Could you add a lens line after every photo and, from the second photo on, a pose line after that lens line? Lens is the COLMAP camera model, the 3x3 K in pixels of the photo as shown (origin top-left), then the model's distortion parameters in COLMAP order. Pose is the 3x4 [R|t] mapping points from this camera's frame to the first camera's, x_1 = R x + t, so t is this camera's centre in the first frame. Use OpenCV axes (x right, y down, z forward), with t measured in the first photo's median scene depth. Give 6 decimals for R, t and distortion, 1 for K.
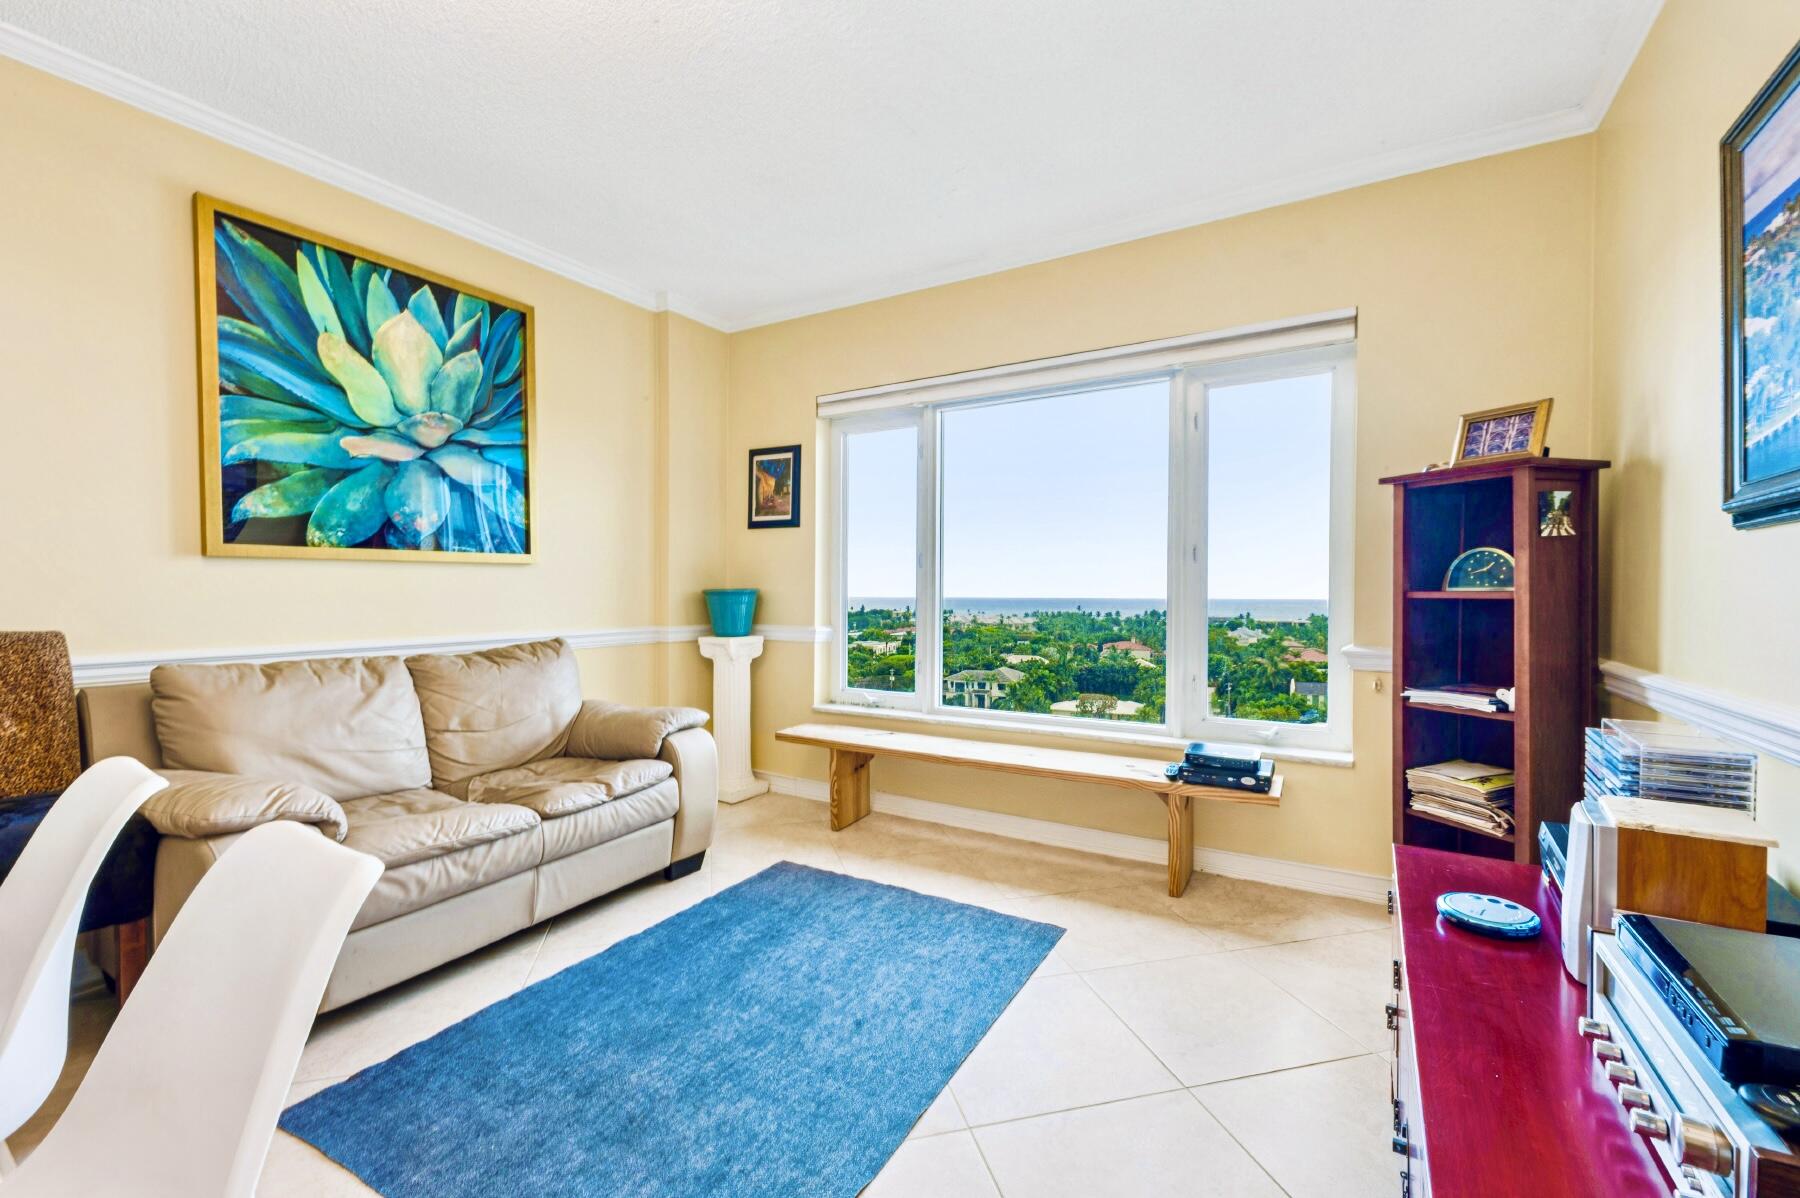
lens RADIAL K [[760.3, 0, 900.0], [0, 760.3, 599.0], [0, 0, 1]] dist [0.000595, -0.000598]
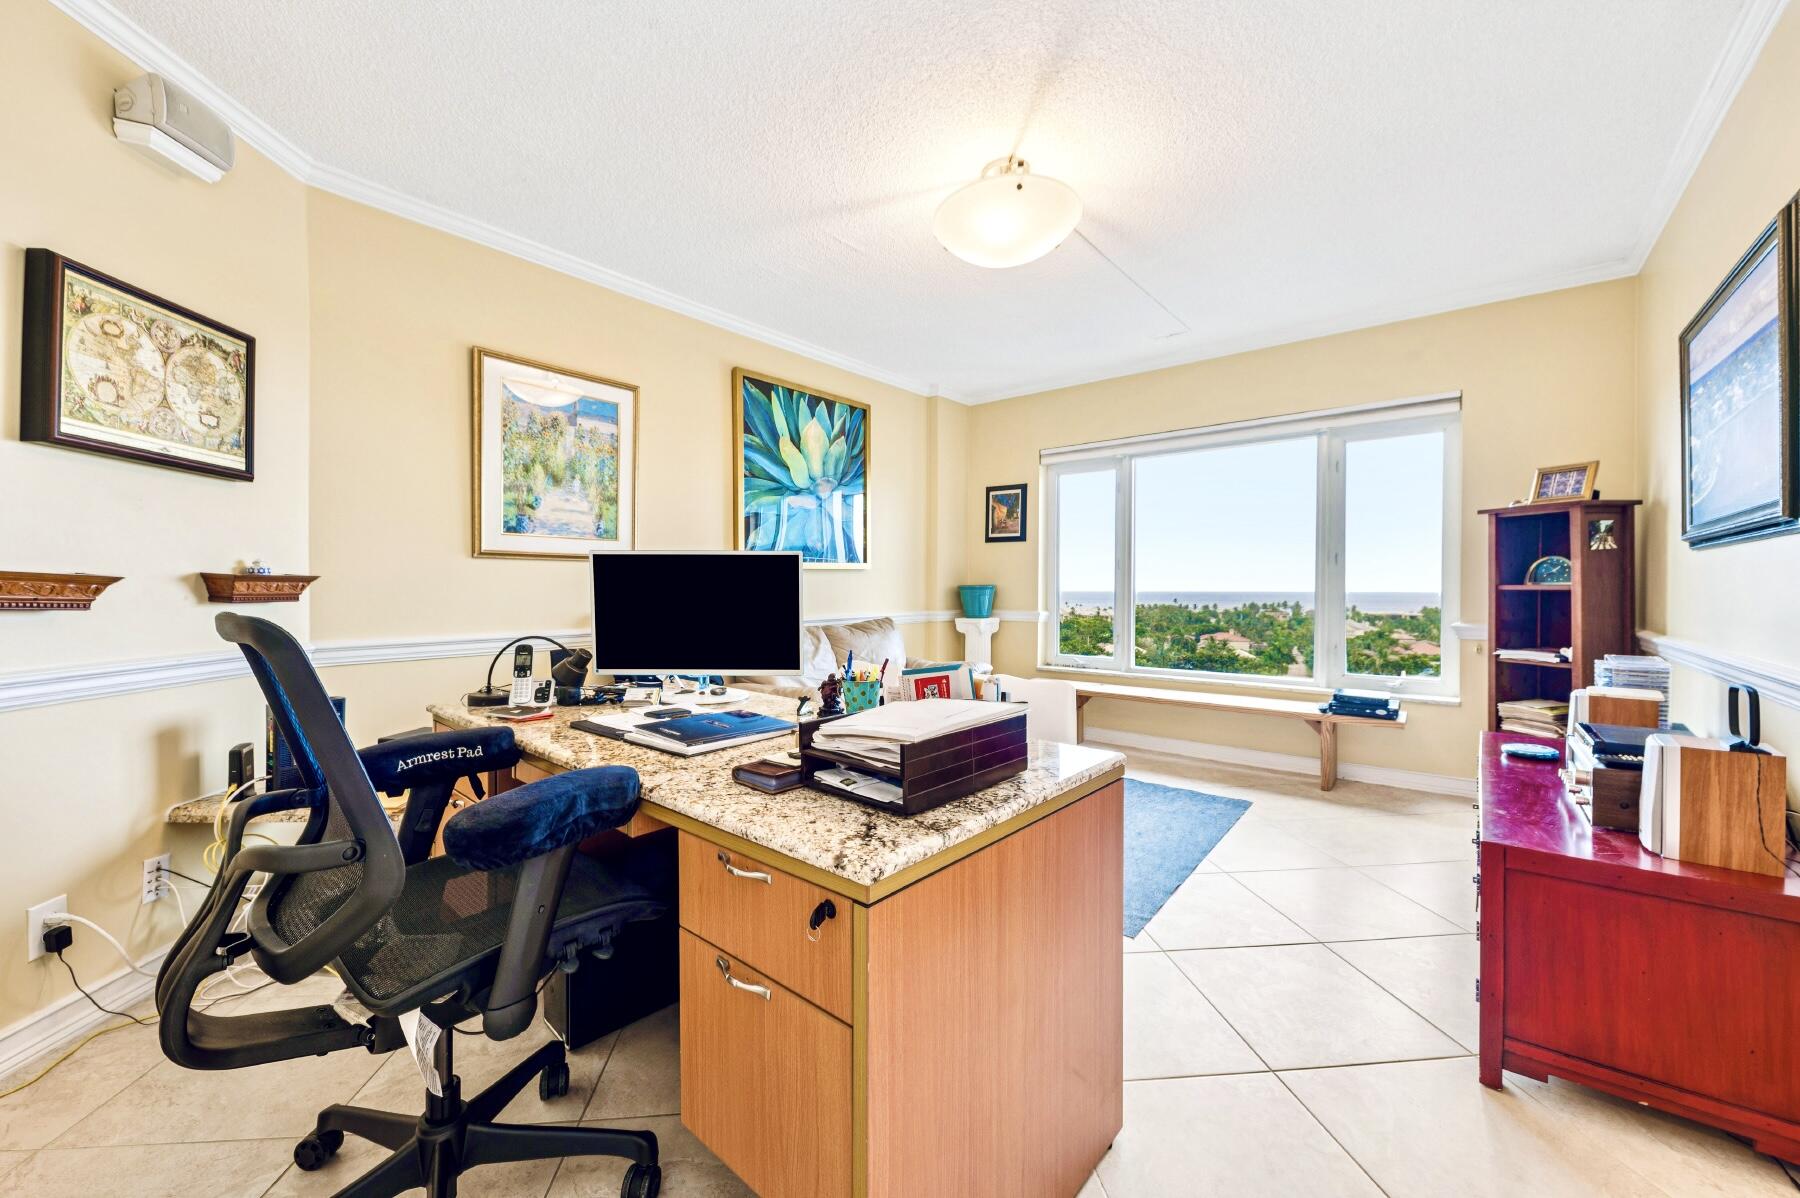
lens RADIAL K [[673.7, 0, 886.5], [0, 673.7, 593.3], [0, 0, 1]] dist [-0.015522, 0.000100]
pose [[0.983518, -0.001679, -0.180802, -0.253550], [0.001779, 0.999998, 0.000390, 0.003075], [0.180801, -0.000706, 0.983519, -0.454211]]
